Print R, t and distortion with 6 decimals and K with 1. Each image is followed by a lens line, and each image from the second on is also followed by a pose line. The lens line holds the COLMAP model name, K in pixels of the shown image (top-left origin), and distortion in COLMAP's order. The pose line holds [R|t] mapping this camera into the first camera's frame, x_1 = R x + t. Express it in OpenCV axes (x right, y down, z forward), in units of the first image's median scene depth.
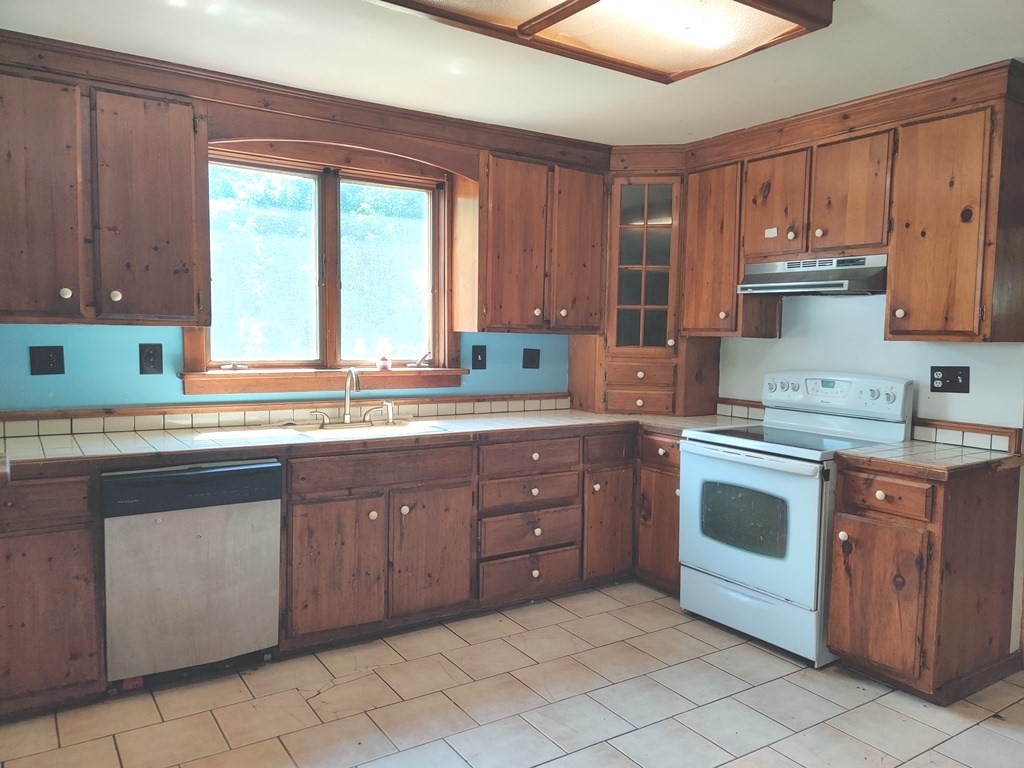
lens RADIAL K [[779.0, 0, 512.0], [0, 779.0, 384.0], [0, 0, 1]] dist [0.033884, -0.008571]
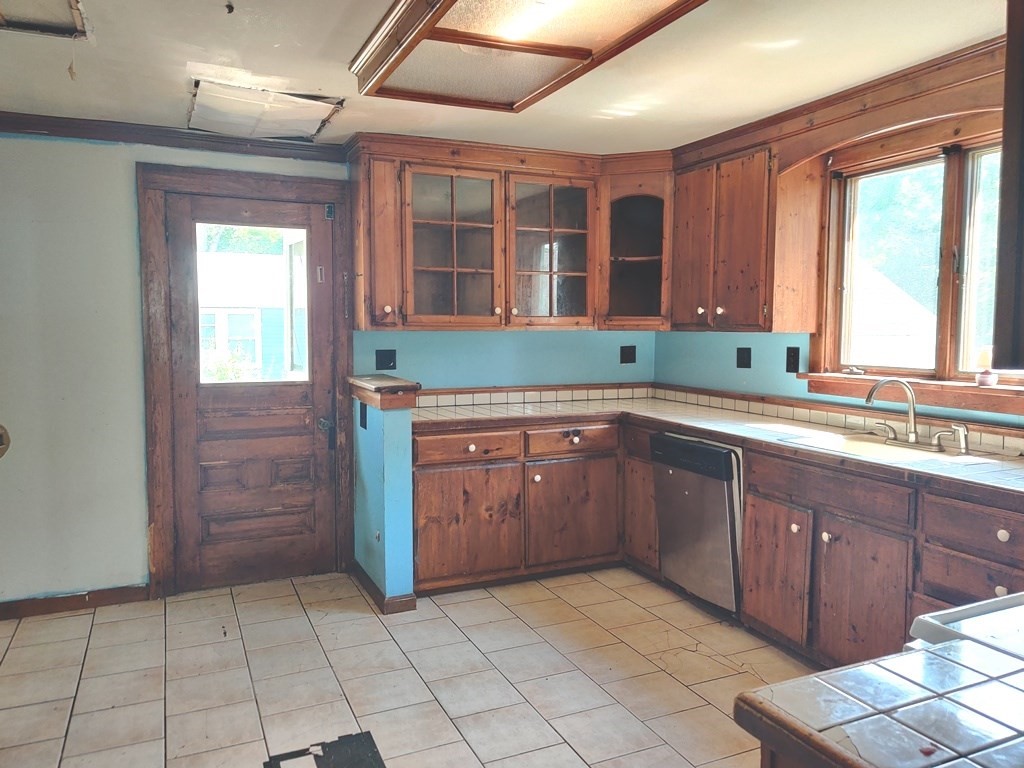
lens RADIAL K [[721.9, 0, 507.0], [0, 721.9, 381.4], [0, 0, 1]] dist [0.043776, -0.000243]
pose [[-0.151290, 0.048005, -0.987323, 0.746125], [-0.078271, 0.995102, 0.060377, -0.034959], [0.985386, 0.086413, -0.146792, 0.777045]]
